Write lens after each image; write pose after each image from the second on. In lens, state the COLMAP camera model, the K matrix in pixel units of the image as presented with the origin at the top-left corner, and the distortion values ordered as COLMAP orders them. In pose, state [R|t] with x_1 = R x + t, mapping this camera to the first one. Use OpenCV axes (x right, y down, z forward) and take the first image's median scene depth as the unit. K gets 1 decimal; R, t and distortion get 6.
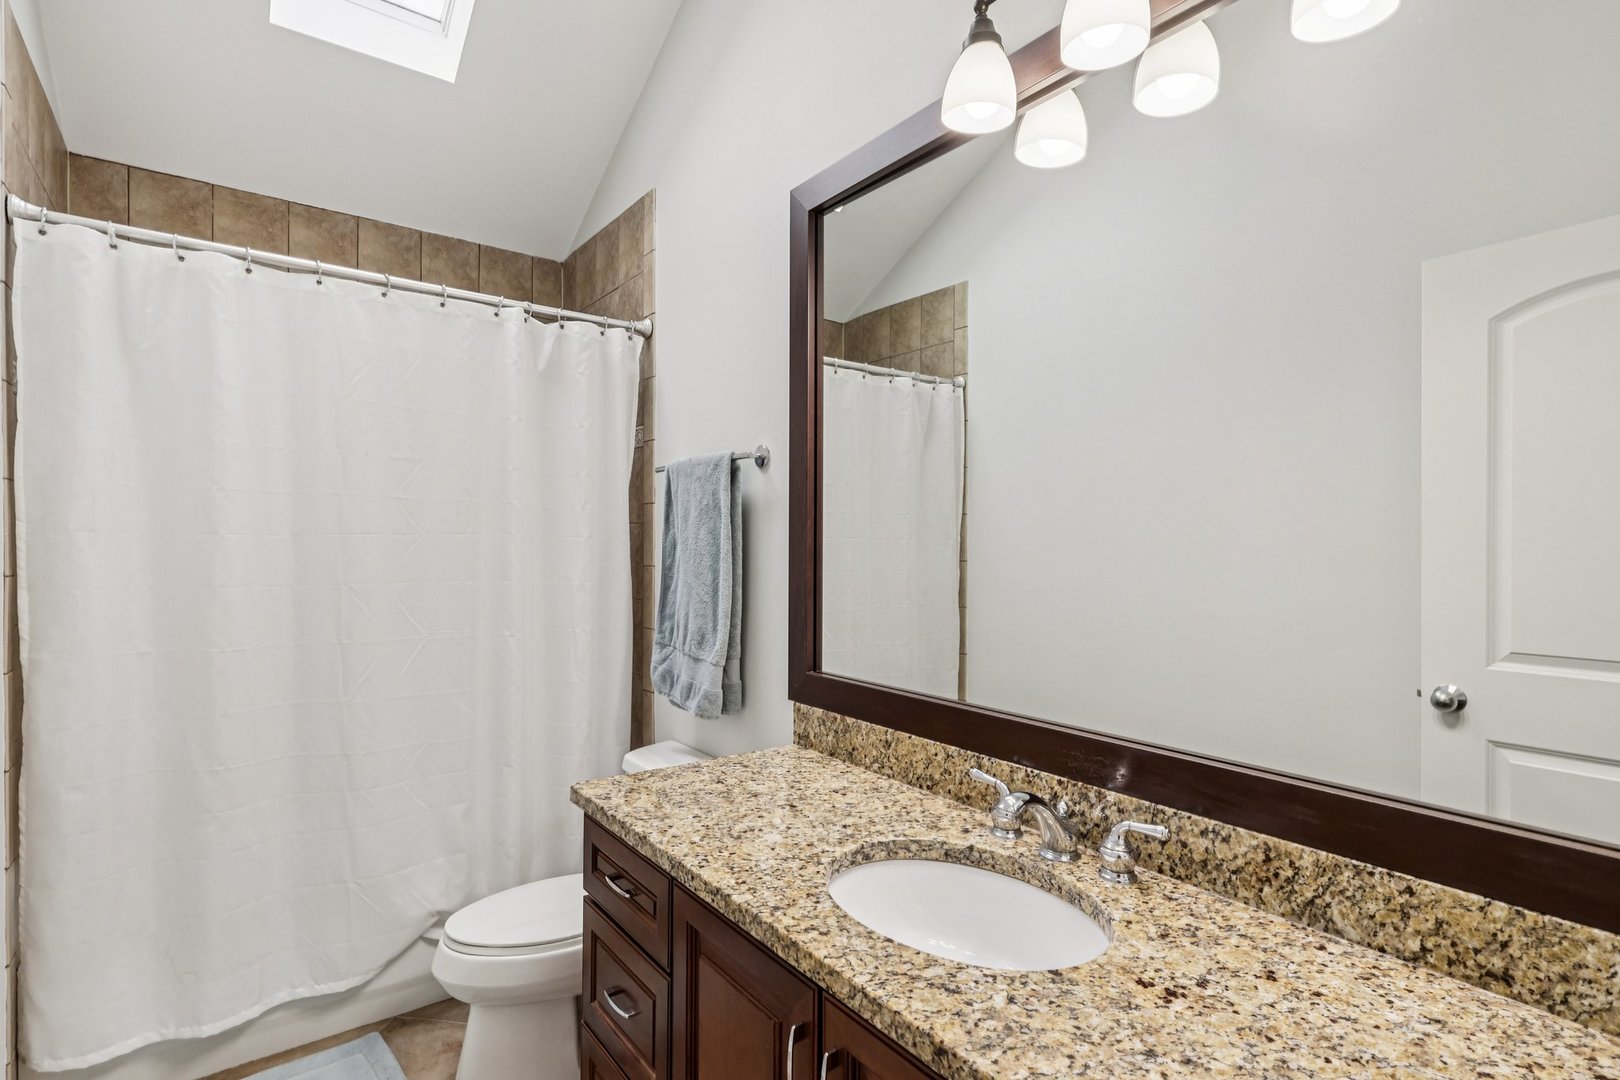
lens RADIAL K [[783.8, 0, 810.0], [0, 783.8, 540.1], [0, 0, 1]] dist [-0.000288, 0.000199]
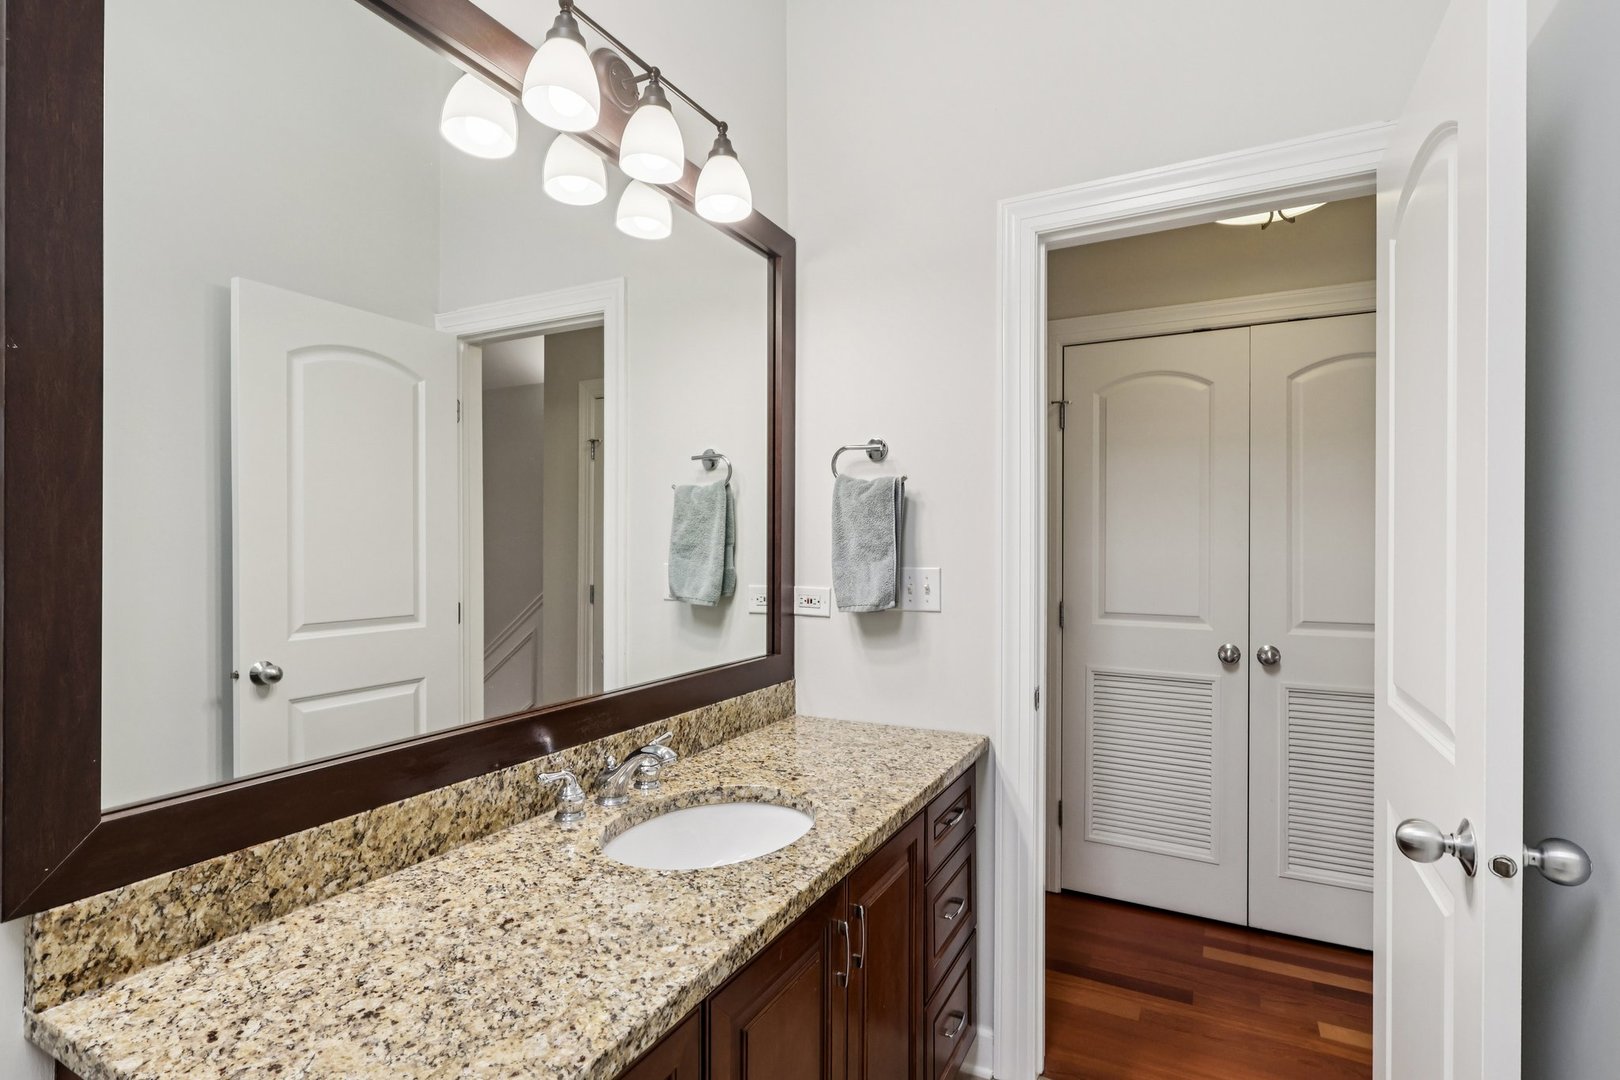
lens RADIAL K [[783.8, 0, 803.3], [0, 783.8, 533.6], [0, 0, 1]] dist [-0.000288, 0.000199]
pose [[-0.418658, 0.003919, 0.908135, -0.783863], [-0.010143, 0.999908, -0.008991, 0.001642], [-0.908087, -0.012975, -0.418580, 1.092690]]
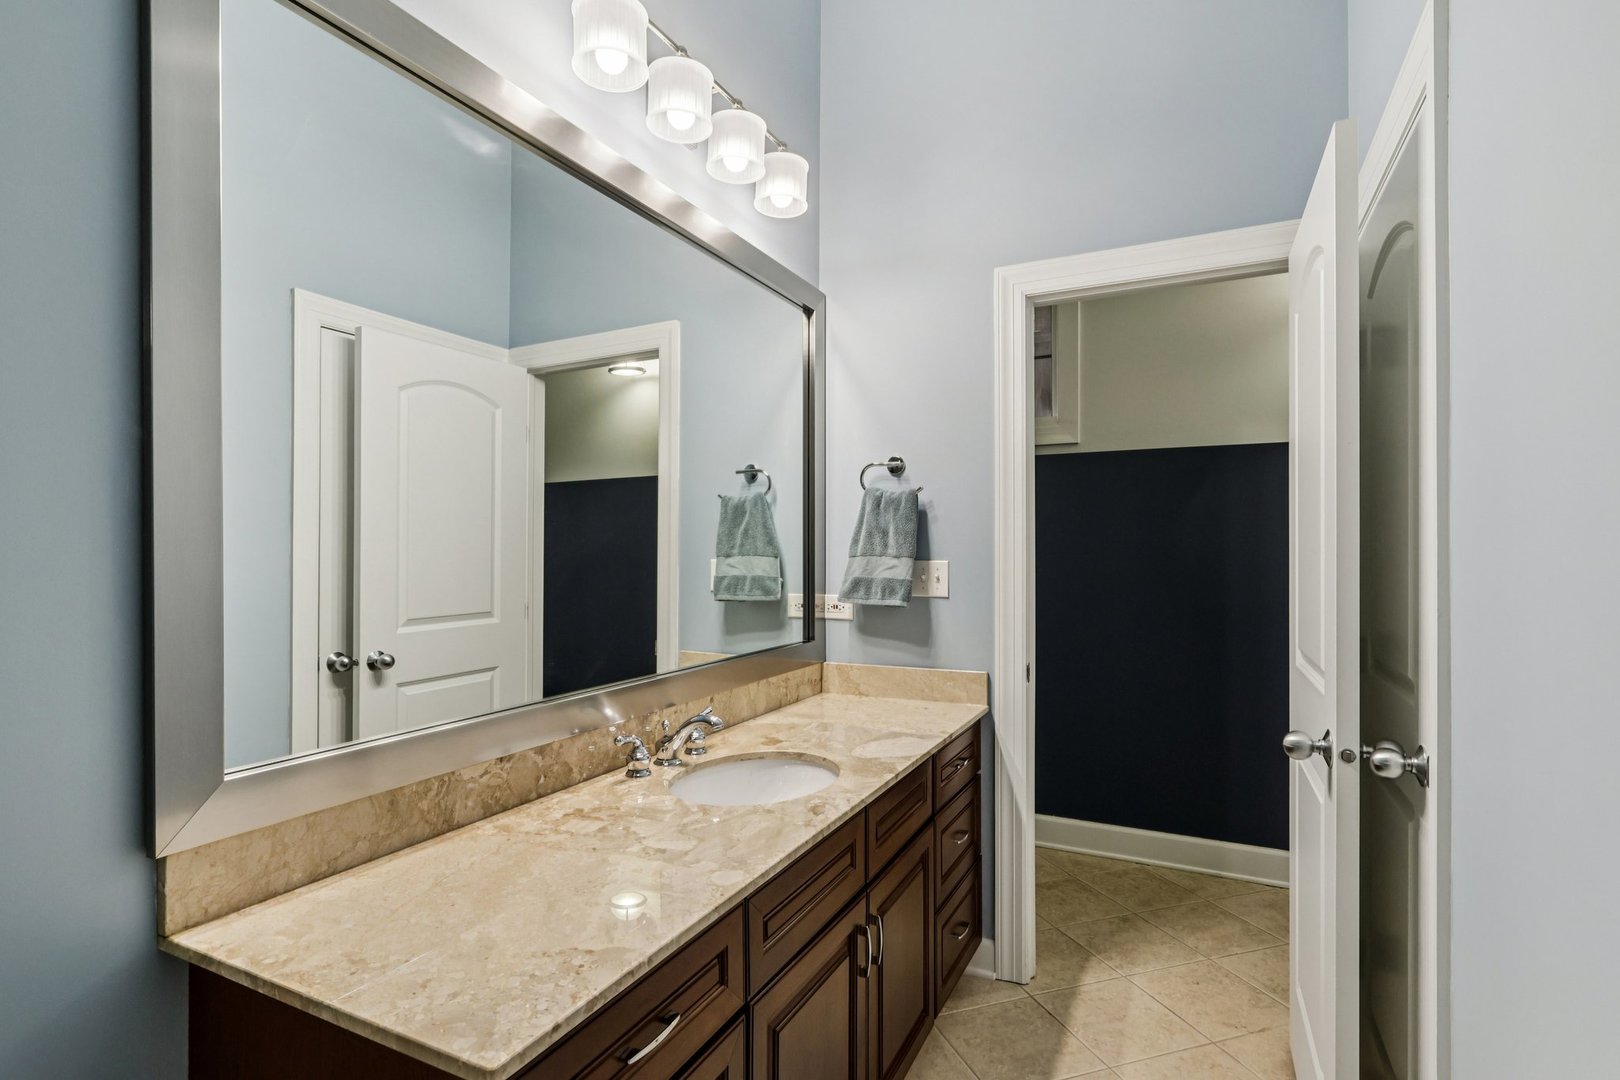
lens RADIAL K [[783.8, 0, 816.7], [0, 783.8, 549.7], [0, 0, 1]] dist [-0.000288, 0.000199]
pose [[-0.464751, -0.011817, 0.885363, -1.027946], [0.005114, 0.999858, 0.016030, -0.008895], [-0.885427, 0.011978, -0.464625, 1.364677]]
